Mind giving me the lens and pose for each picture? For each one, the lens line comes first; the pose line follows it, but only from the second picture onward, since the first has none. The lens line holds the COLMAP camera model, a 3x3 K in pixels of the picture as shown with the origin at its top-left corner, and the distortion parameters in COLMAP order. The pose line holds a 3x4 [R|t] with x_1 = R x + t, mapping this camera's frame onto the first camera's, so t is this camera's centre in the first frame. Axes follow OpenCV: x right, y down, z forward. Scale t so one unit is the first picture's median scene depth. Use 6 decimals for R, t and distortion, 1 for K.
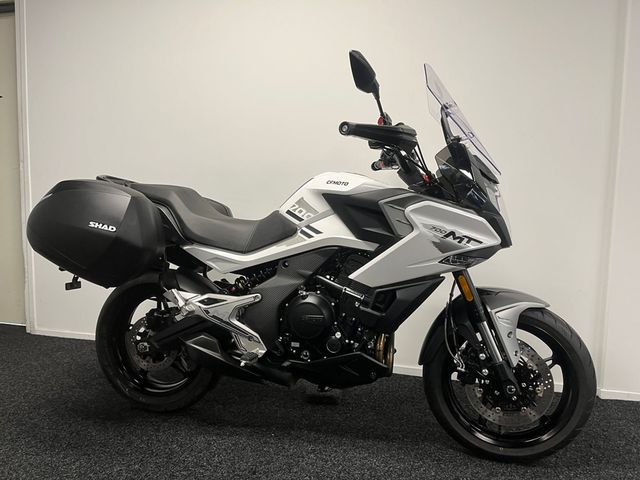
lens RADIAL K [[485.8, 0, 320.0], [0, 485.8, 246.8], [0, 0, 1]] dist [0.080354, -0.095290]
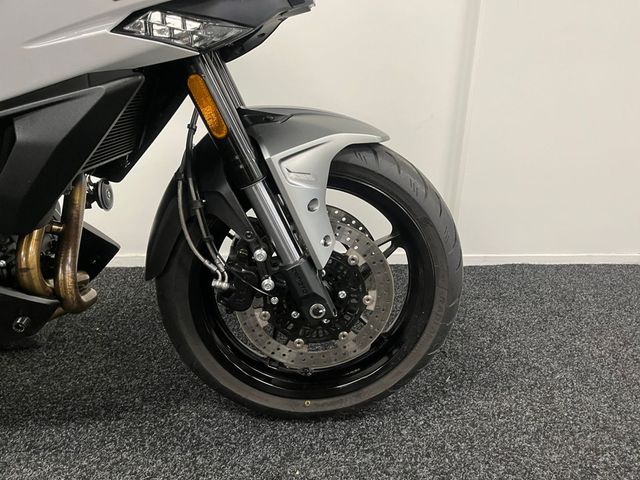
lens RADIAL K [[485.8, 0, 324.4], [0, 485.8, 244.3], [0, 0, 1]] dist [0.080354, -0.095290]
pose [[0.951653, -0.120128, 0.282713, 0.250448], [0.033315, 0.955295, 0.293773, 0.074496], [-0.305364, -0.270151, 0.913111, 0.536192]]
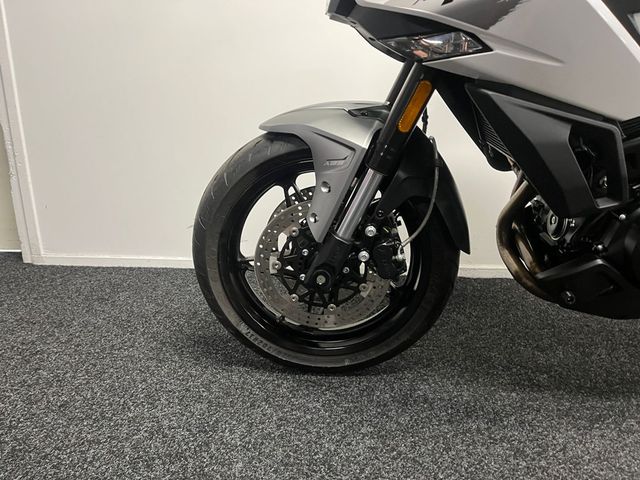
lens RADIAL K [[485.8, 0, 324.7], [0, 485.8, 242.2], [0, 0, 1]] dist [0.080354, -0.095290]
pose [[0.979996, -0.068663, 0.186798, -0.651448], [0.030953, 0.979763, 0.197754, 0.085424], [-0.196596, -0.188016, 0.962289, 0.691102]]
